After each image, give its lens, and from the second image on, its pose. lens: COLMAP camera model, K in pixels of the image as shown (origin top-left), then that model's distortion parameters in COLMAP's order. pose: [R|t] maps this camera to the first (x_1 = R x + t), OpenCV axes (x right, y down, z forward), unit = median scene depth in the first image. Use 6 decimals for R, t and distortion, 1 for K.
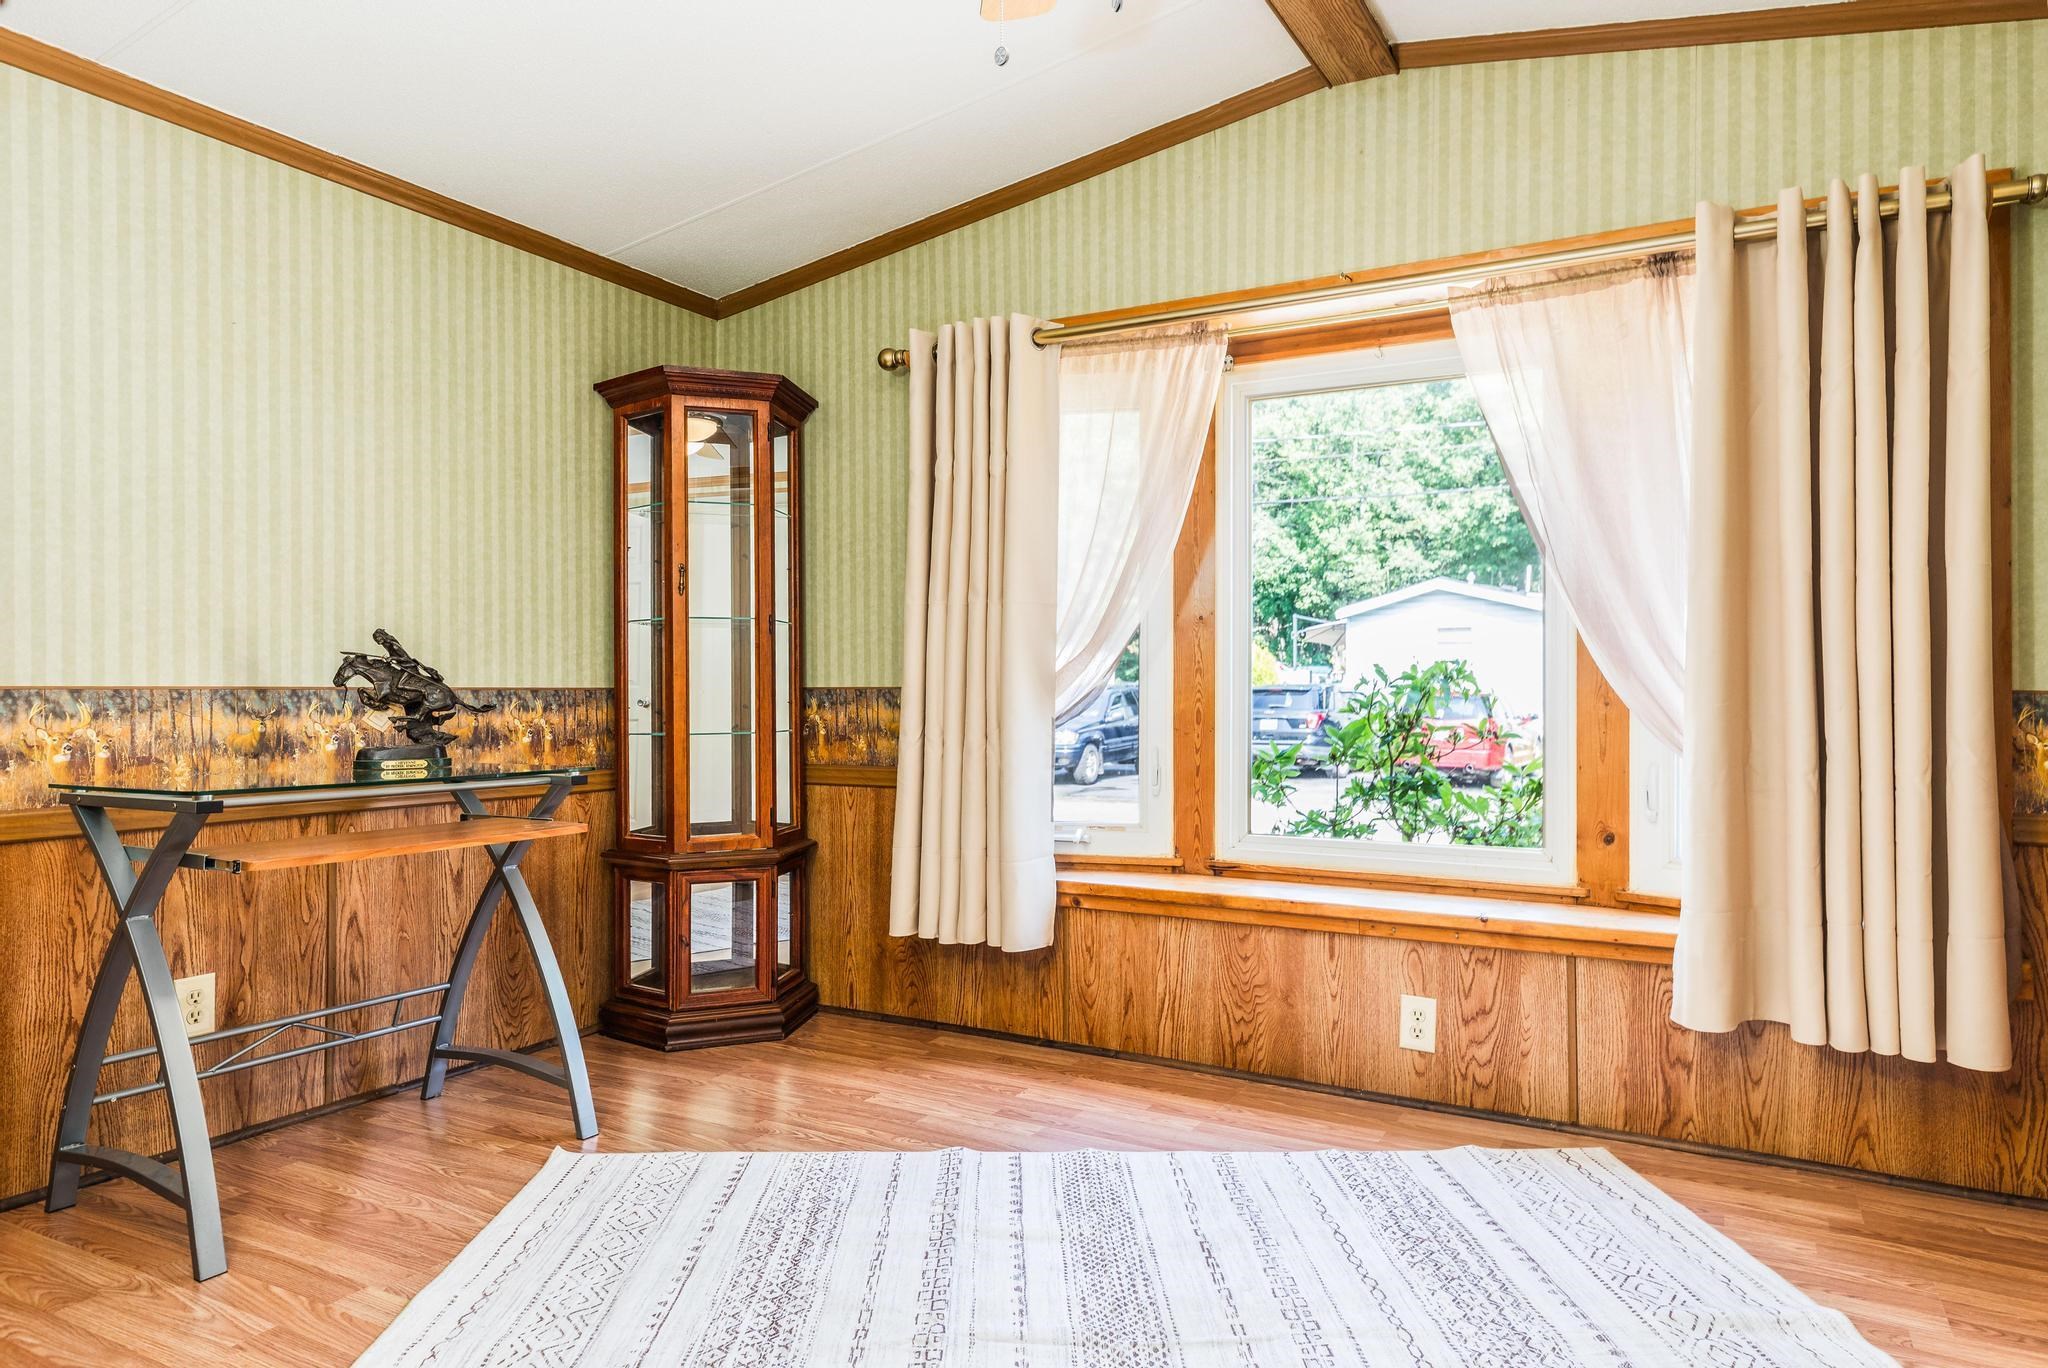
lens RADIAL K [[1223.9, 0, 1029.0], [0, 1223.9, 685.3], [0, 0, 1]] dist [0.006651, 0.004152]
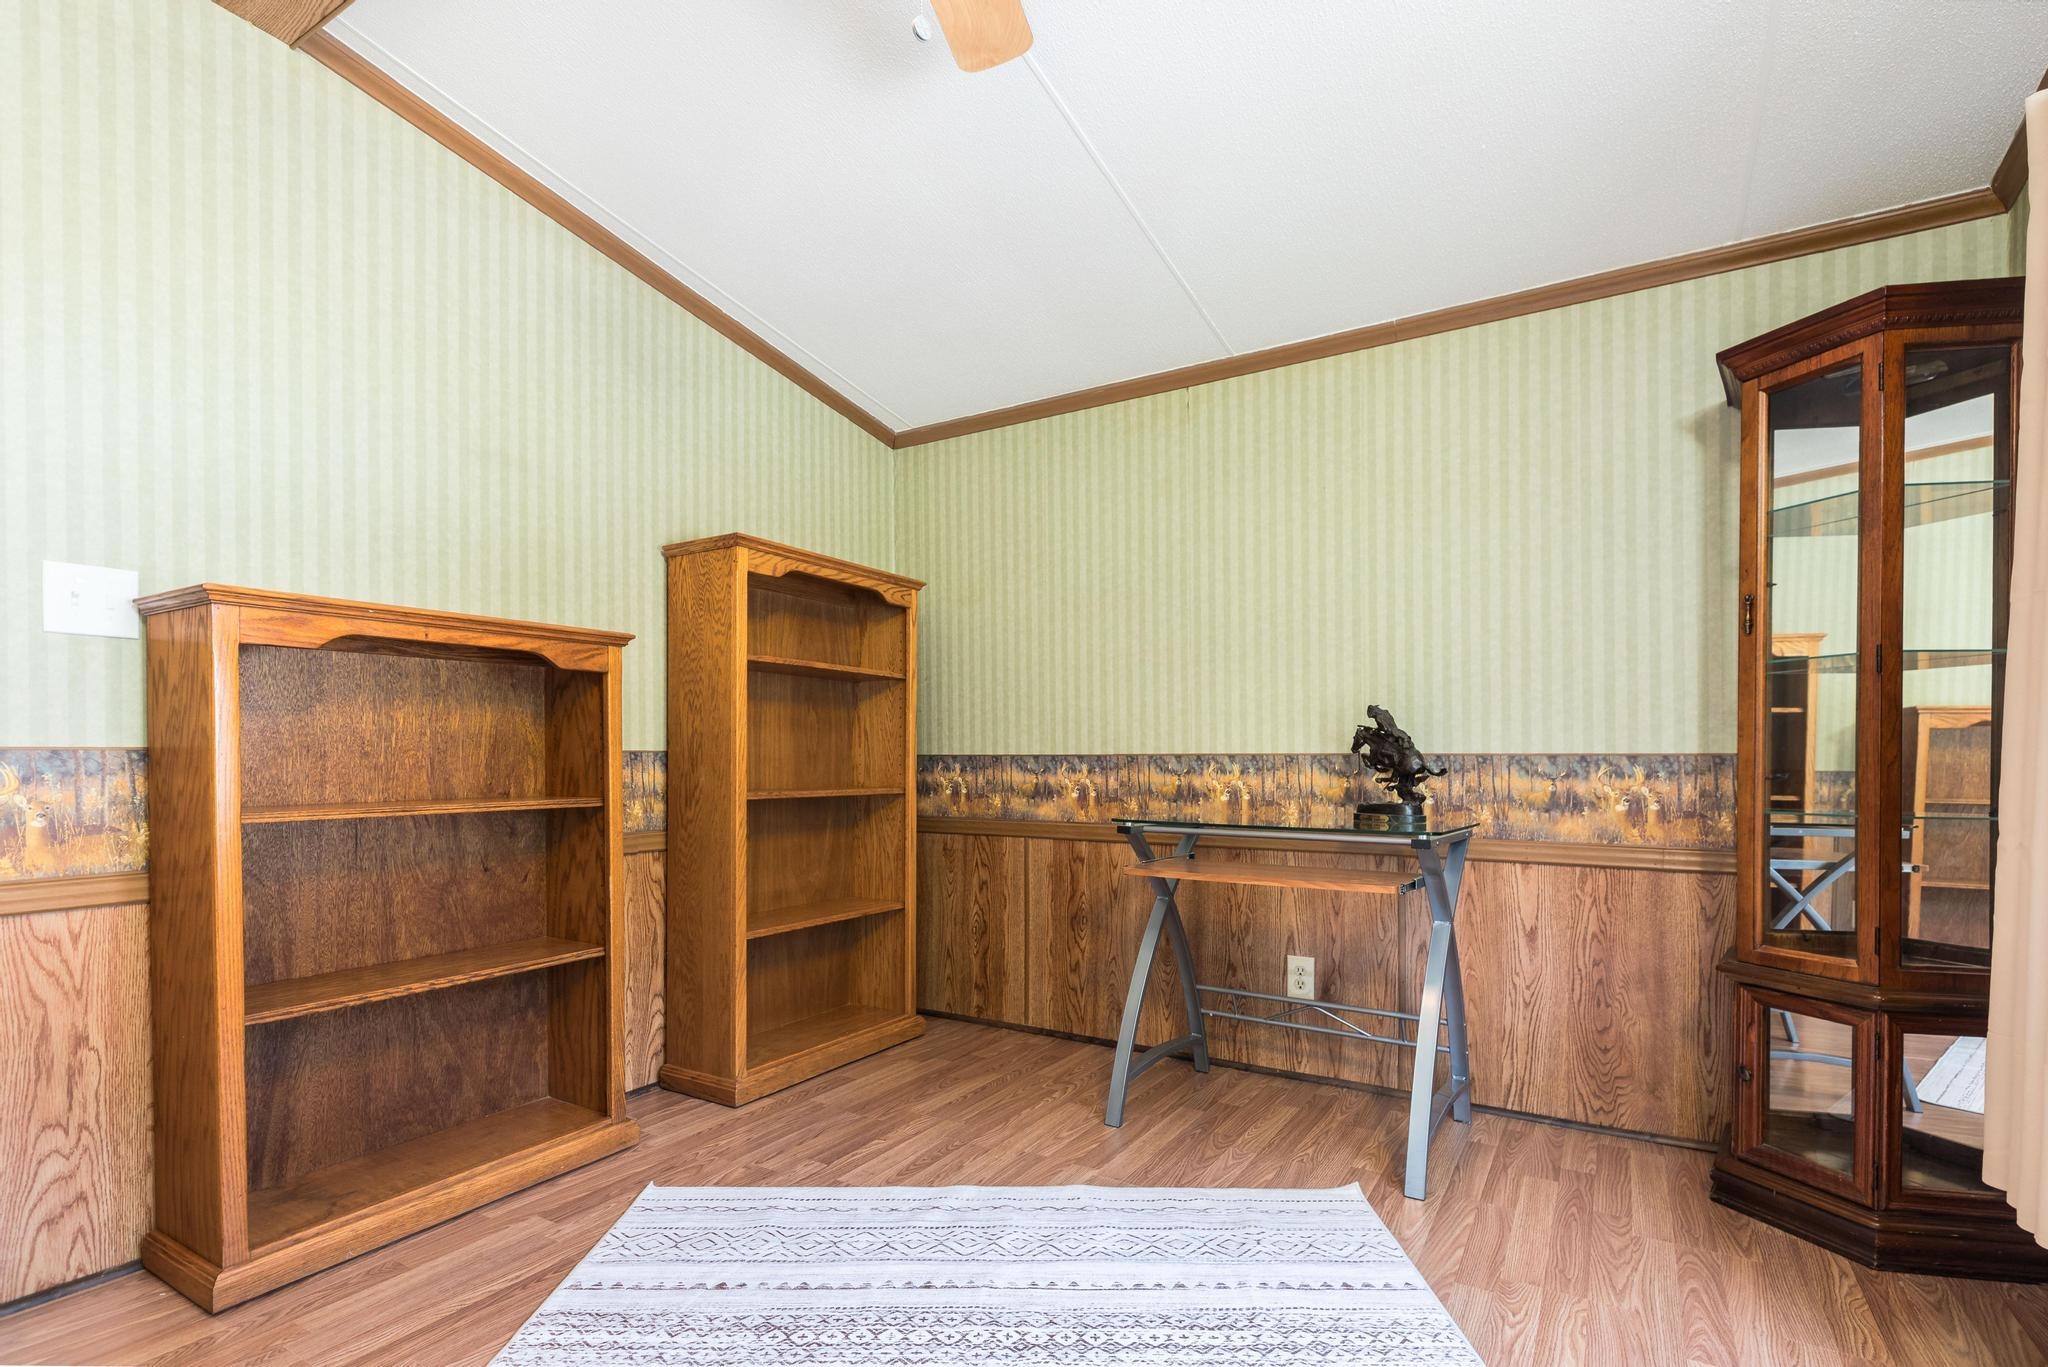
lens RADIAL K [[981.3, 0, 1072.2], [0, 981.3, 766.0], [0, 0, 1]] dist [0.001932, 0.000618]
pose [[-0.014503, 0.009796, -0.999847, 0.203240], [0.004681, 0.999942, 0.009729, 0.001341], [0.999884, -0.004539, -0.014548, 0.329172]]
